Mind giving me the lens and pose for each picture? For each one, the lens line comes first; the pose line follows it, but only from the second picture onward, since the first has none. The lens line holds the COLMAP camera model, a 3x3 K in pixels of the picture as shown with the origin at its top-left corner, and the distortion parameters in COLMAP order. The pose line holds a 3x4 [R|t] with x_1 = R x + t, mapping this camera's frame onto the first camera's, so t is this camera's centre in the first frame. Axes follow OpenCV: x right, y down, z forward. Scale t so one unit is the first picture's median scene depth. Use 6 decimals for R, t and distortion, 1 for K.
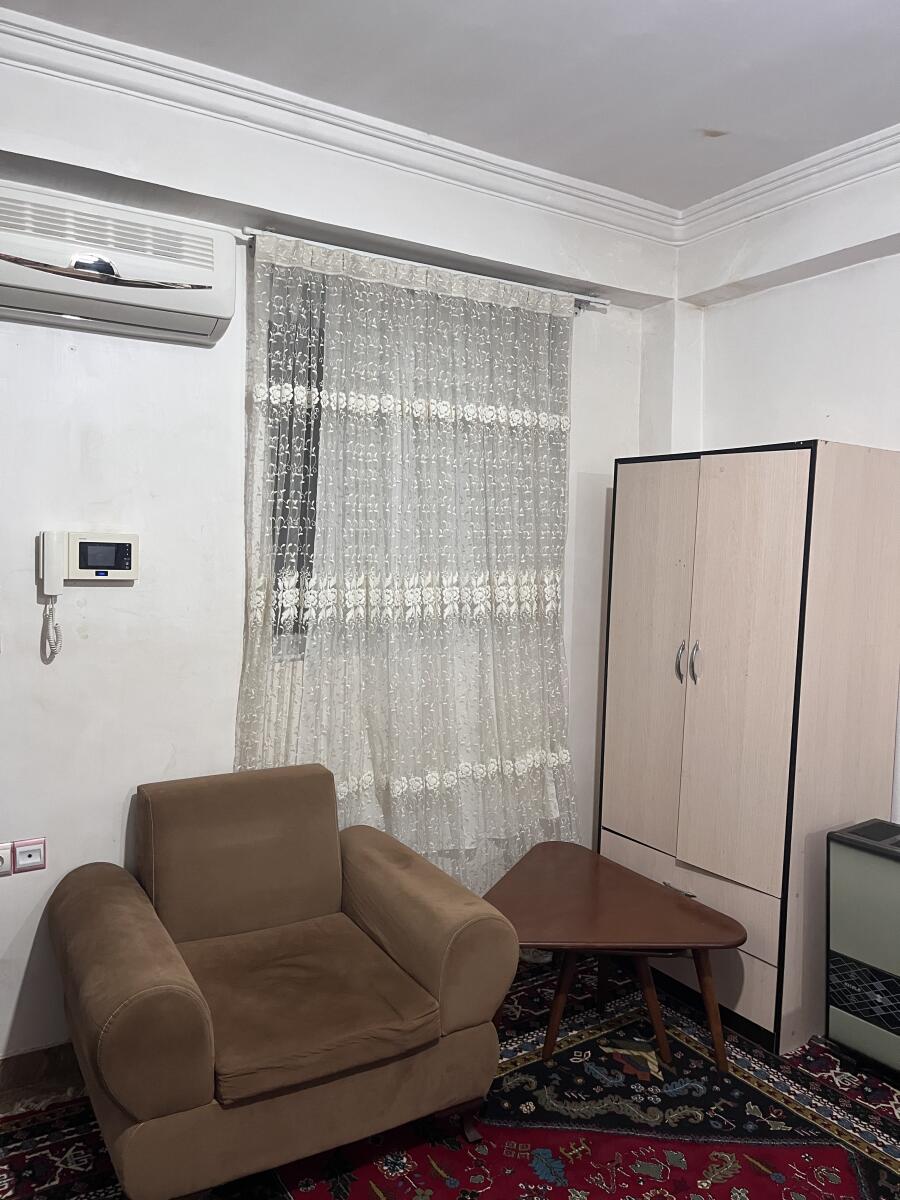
lens RADIAL K [[890.7, 0, 450.0], [0, 890.7, 596.1], [0, 0, 1]] dist [0.004581, 0.006682]
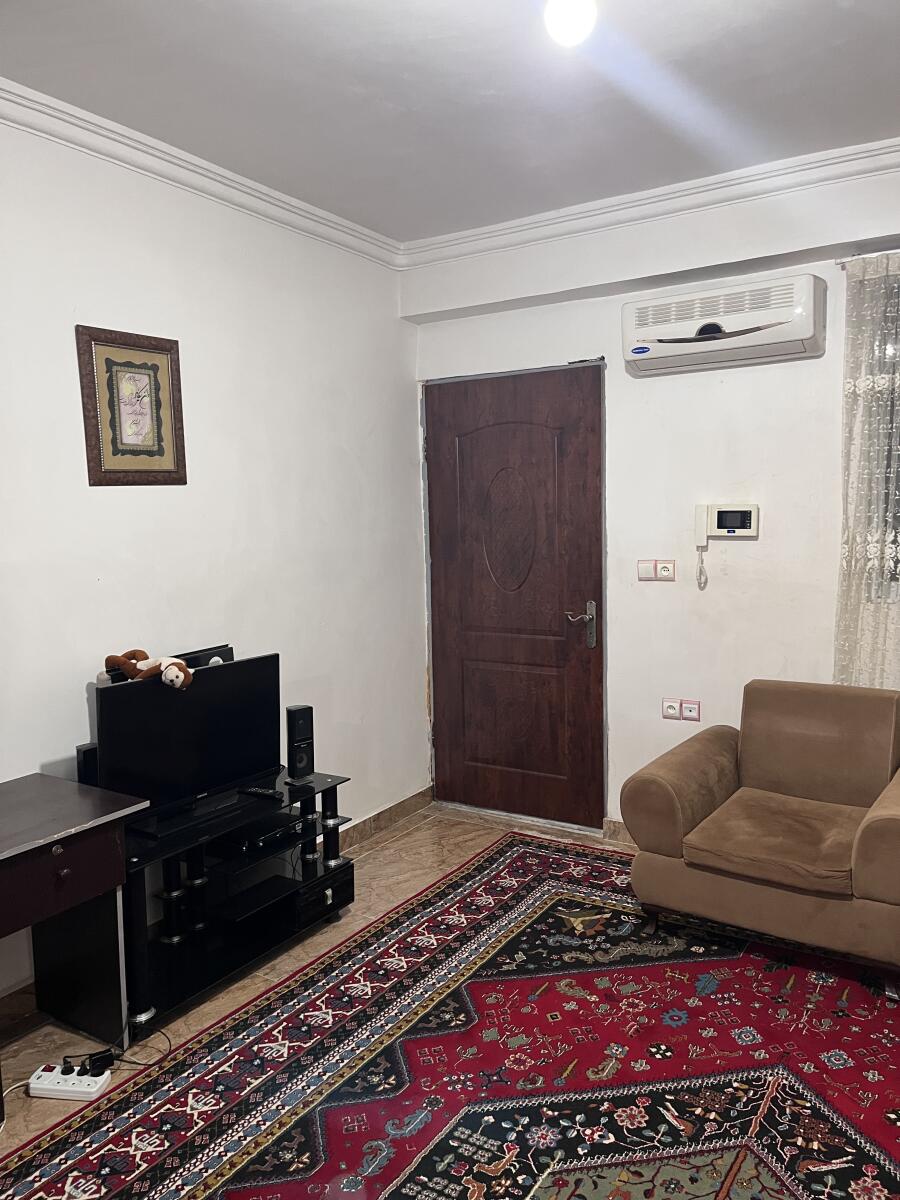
lens RADIAL K [[890.7, 0, 452.6], [0, 890.7, 598.6], [0, 0, 1]] dist [0.004581, 0.006682]
pose [[0.424163, 0.068288, -0.903007, 0.761944], [-0.023567, 0.997647, 0.064375, 0.001337], [0.905279, -0.006025, 0.424775, -0.049545]]
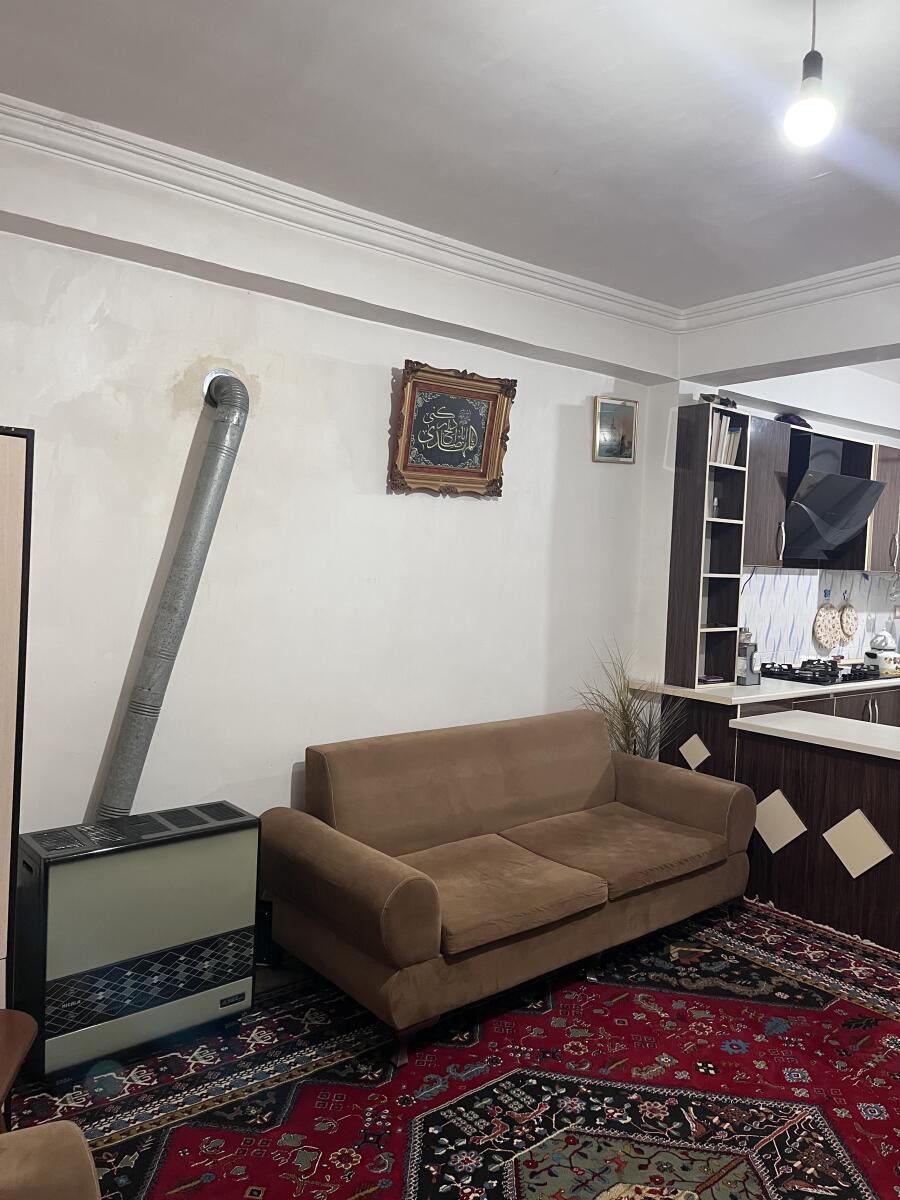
lens RADIAL K [[890.7, 0, 448.6], [0, 890.7, 601.2], [0, 0, 1]] dist [0.004581, 0.006682]
pose [[0.090921, 0.035059, -0.995241, 1.048175], [-0.081048, 0.996325, 0.027693, -0.008182], [0.992555, 0.078144, 0.093428, 0.135445]]
